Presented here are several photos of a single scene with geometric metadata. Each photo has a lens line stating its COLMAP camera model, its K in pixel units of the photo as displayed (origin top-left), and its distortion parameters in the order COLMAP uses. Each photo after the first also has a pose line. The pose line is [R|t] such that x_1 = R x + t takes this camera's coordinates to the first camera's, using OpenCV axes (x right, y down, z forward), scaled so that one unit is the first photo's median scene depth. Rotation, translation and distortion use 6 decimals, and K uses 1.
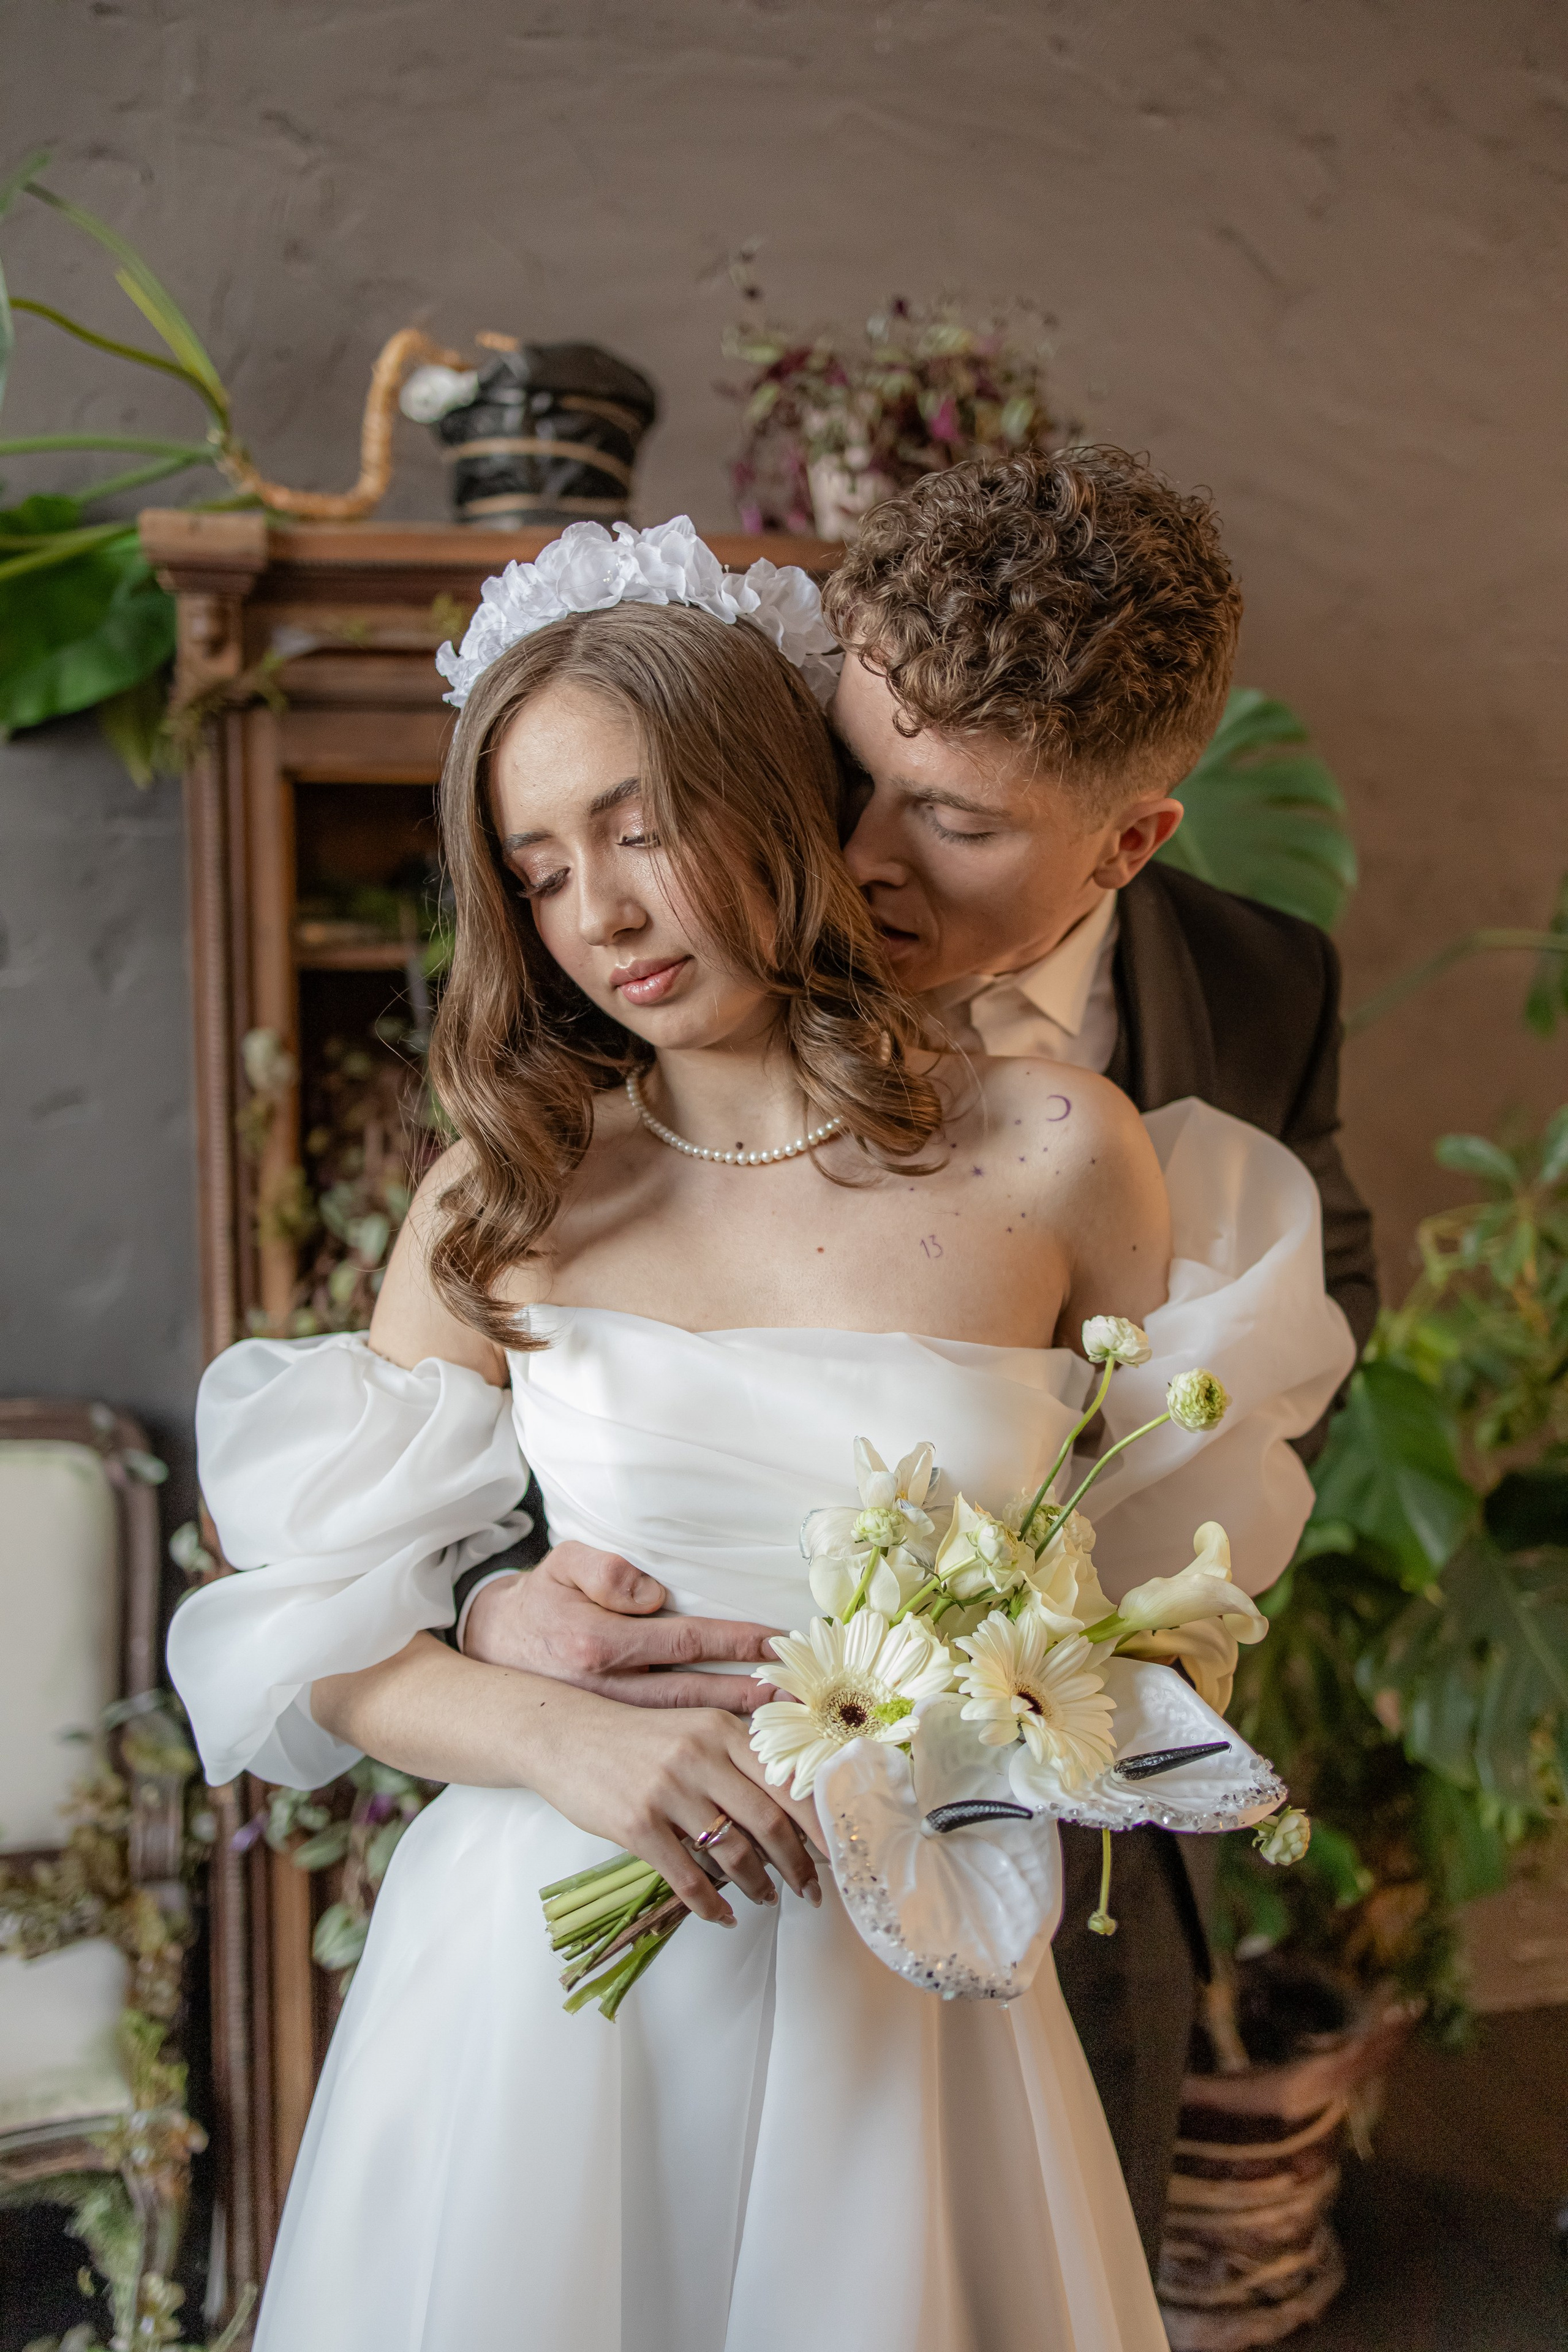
lens RADIAL K [[2329.8, 0, 784.0], [0, 2329.8, 1176.0], [0, 0, 1]] dist [0.006431, 0.001561]
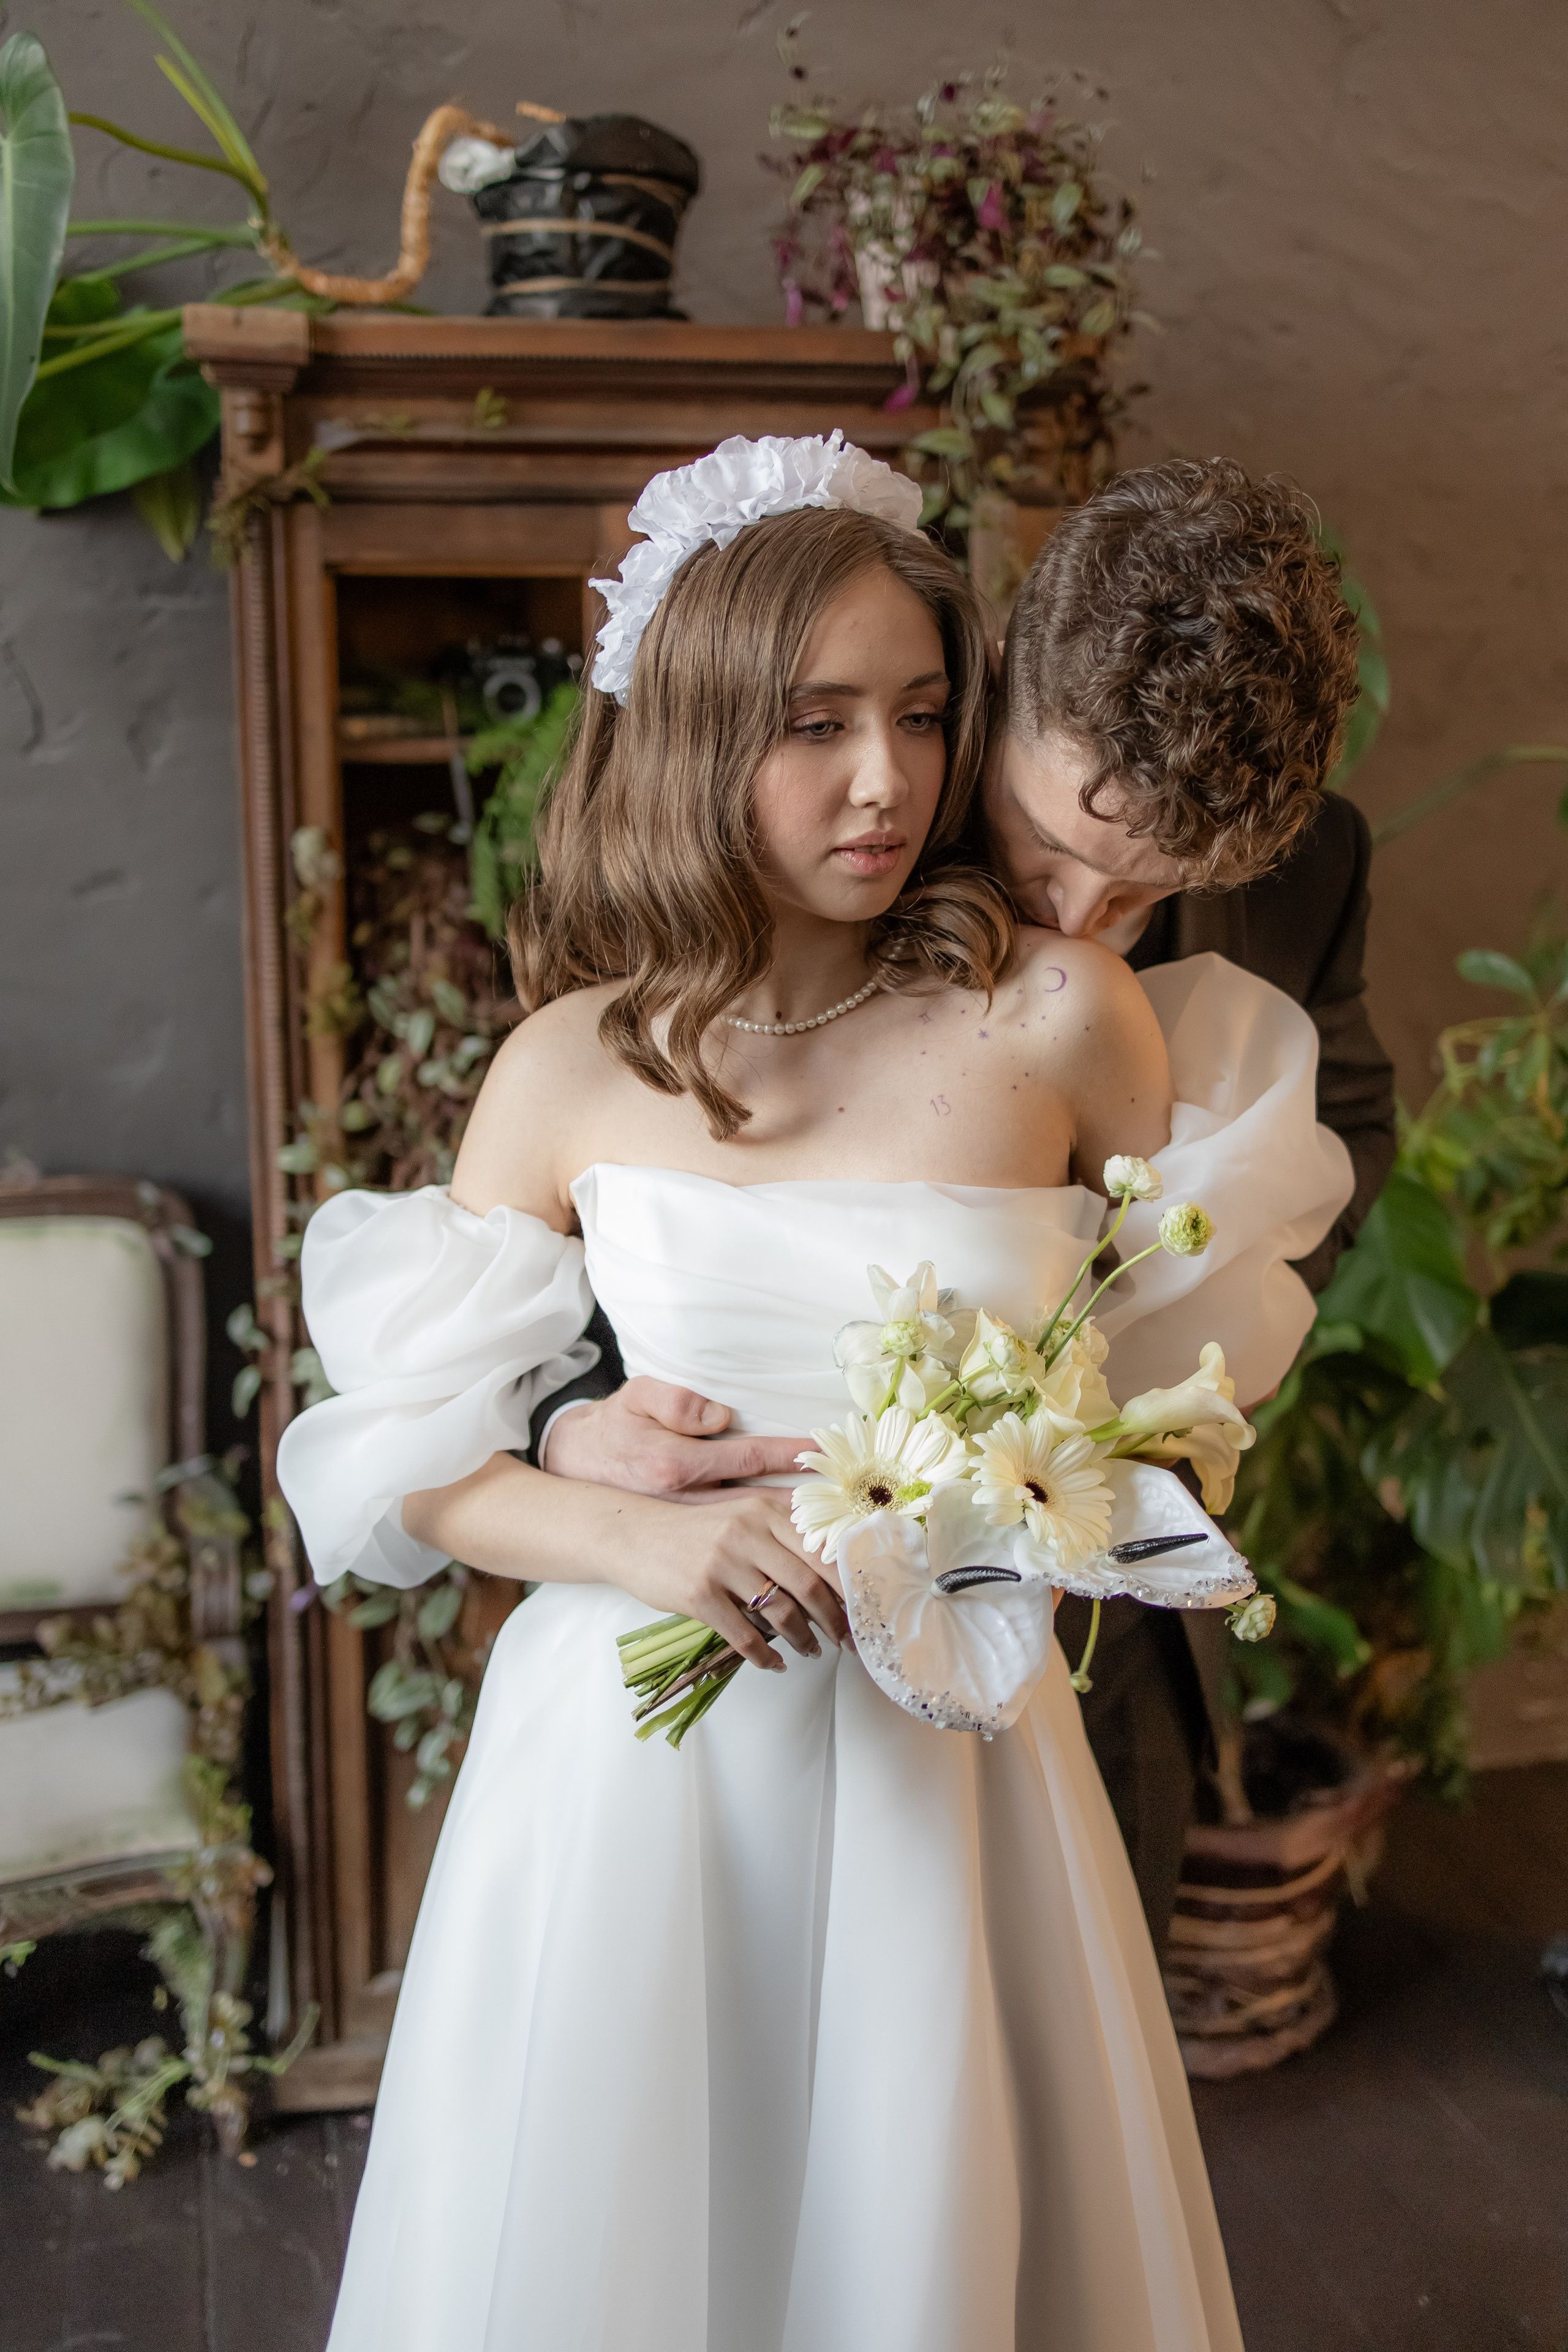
lens RADIAL K [[2495.6, 0, 793.5], [0, 2495.6, 1176.2], [0, 0, 1]] dist [0.006259, -0.012410]
pose [[0.999934, 0.009763, -0.006037, -0.004591], [-0.008986, 0.993038, 0.117455, -0.040139], [0.007142, -0.117393, 0.993060, -0.094393]]
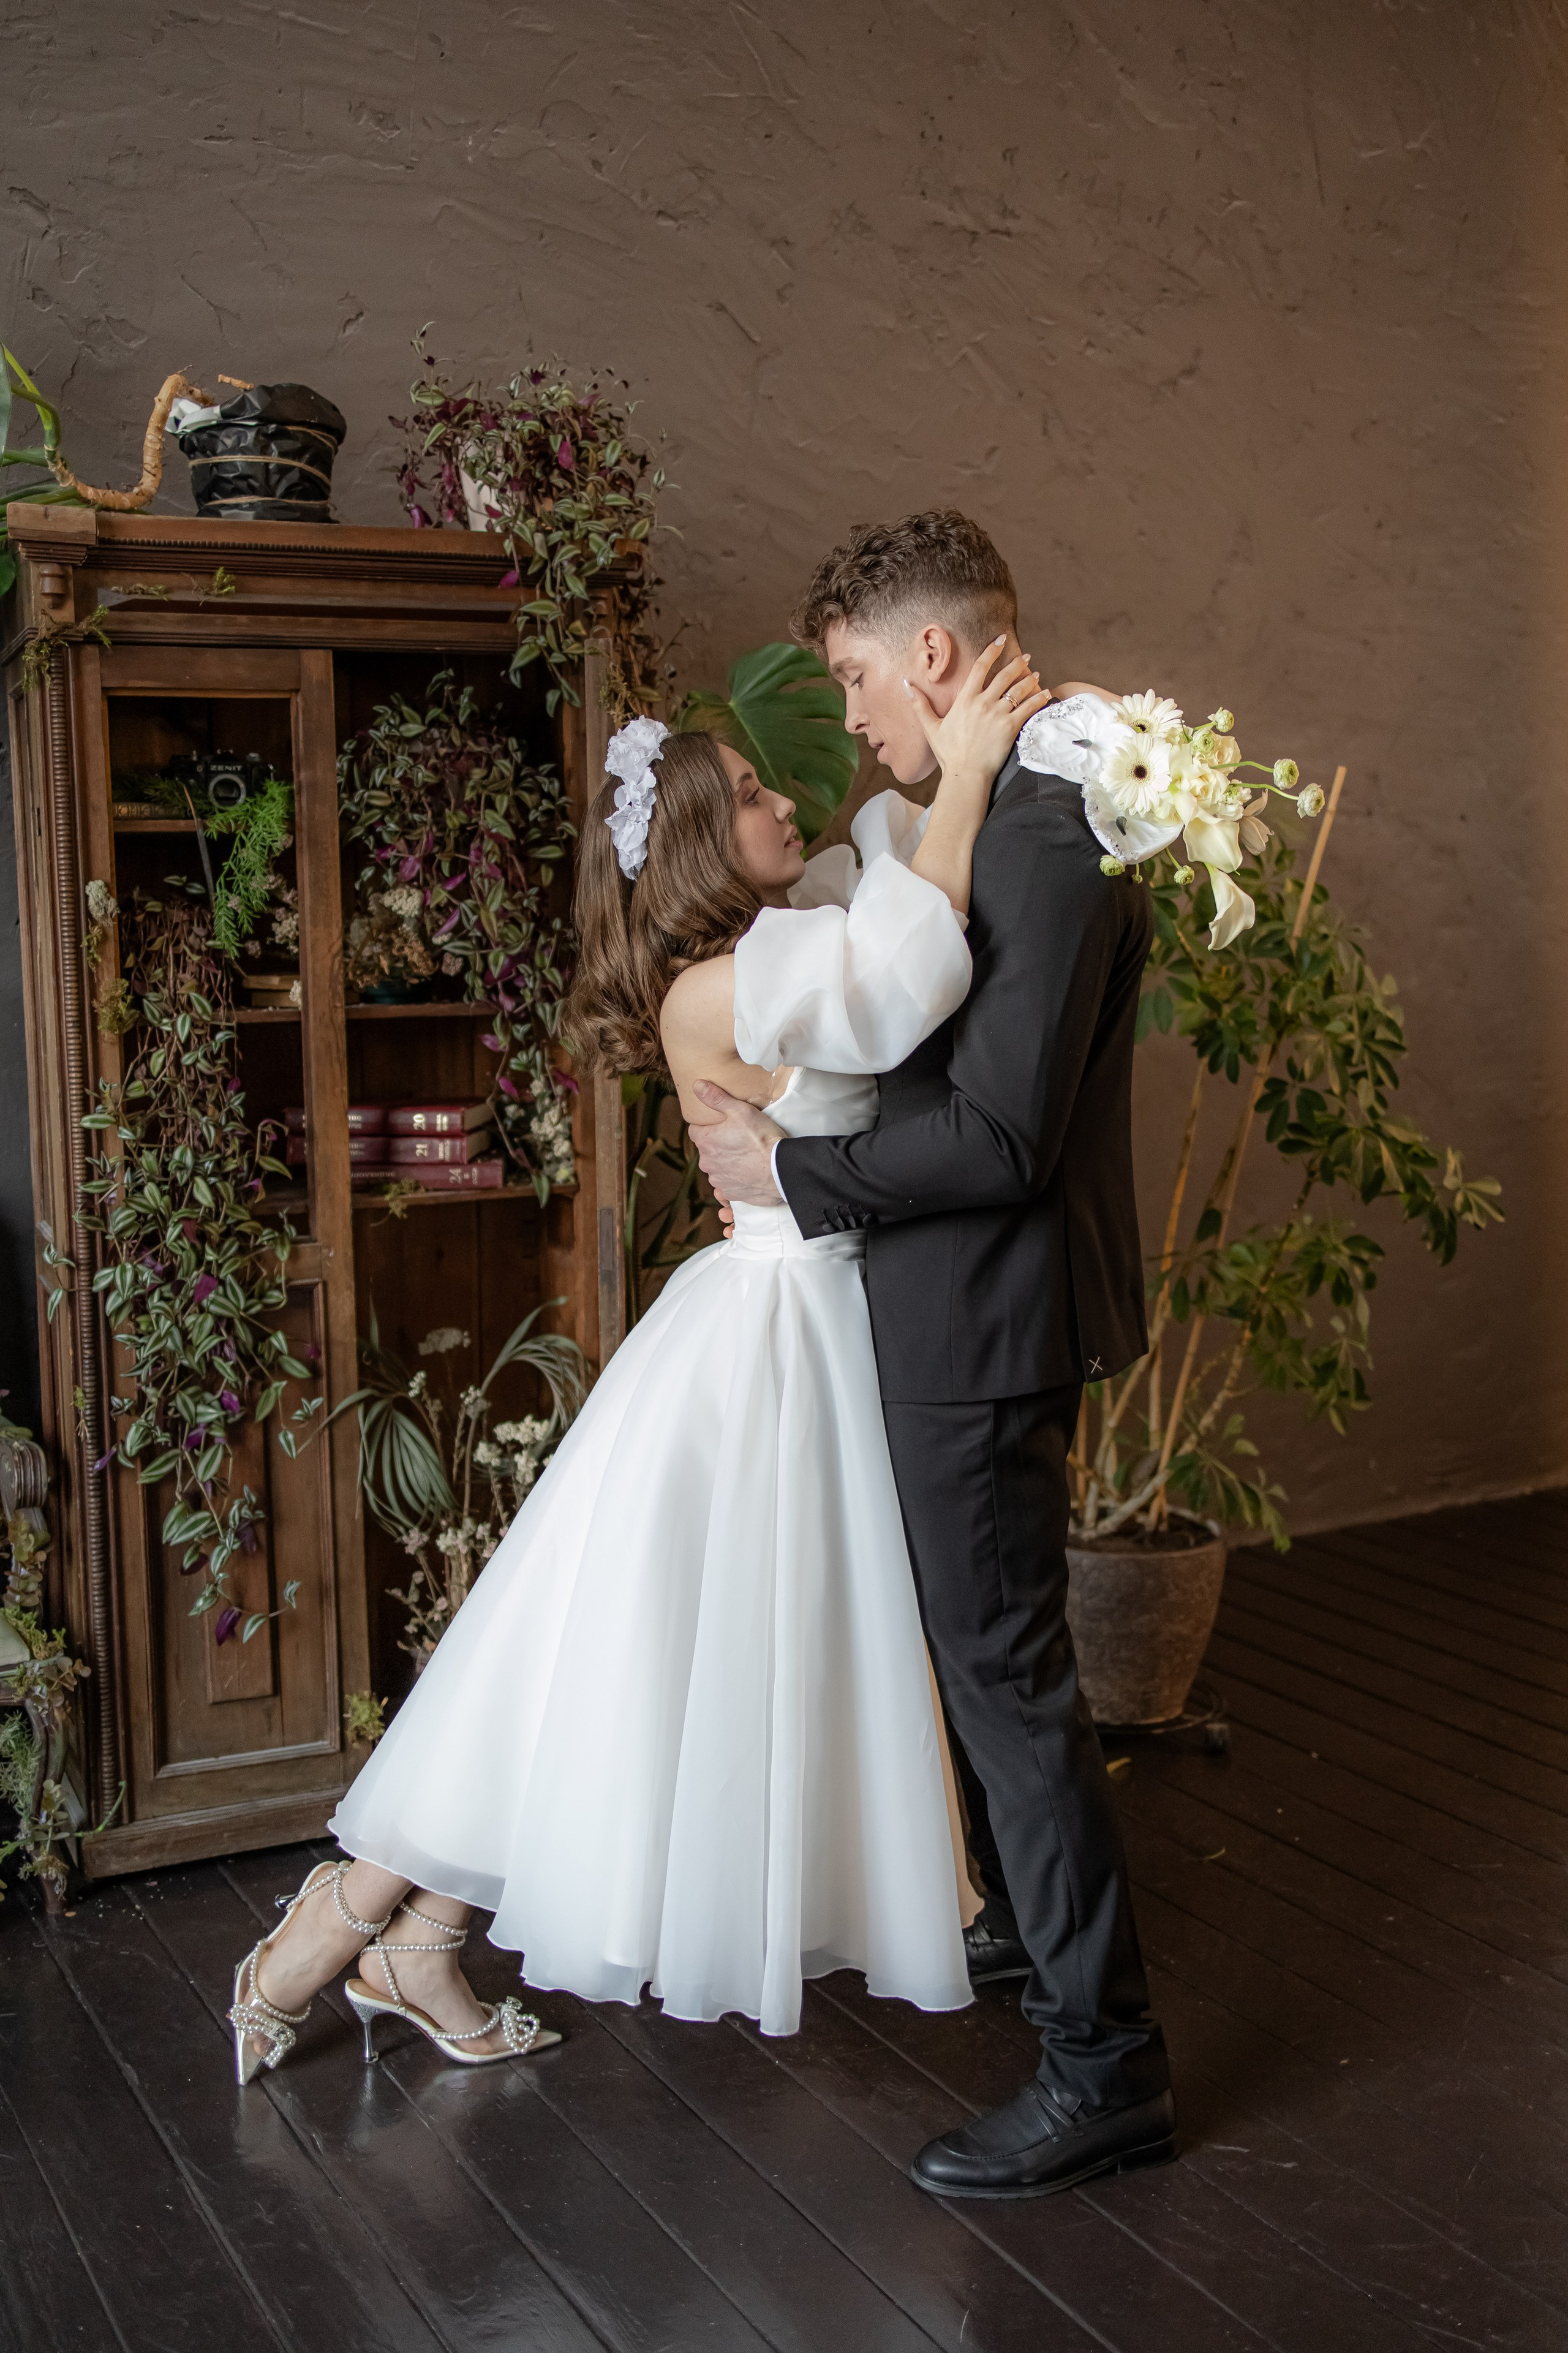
lens RADIAL K [[2330.6, 0, 784.0], [0, 2330.6, 1176.5], [0, 0, 1]] dist [0.006431, 0.001561]
pose [[0.965955, -0.042266, 0.255235, -0.185762], [0.036511, 0.998962, 0.027249, 0.090254], [-0.256121, -0.017003, 0.966495, -0.442383]]
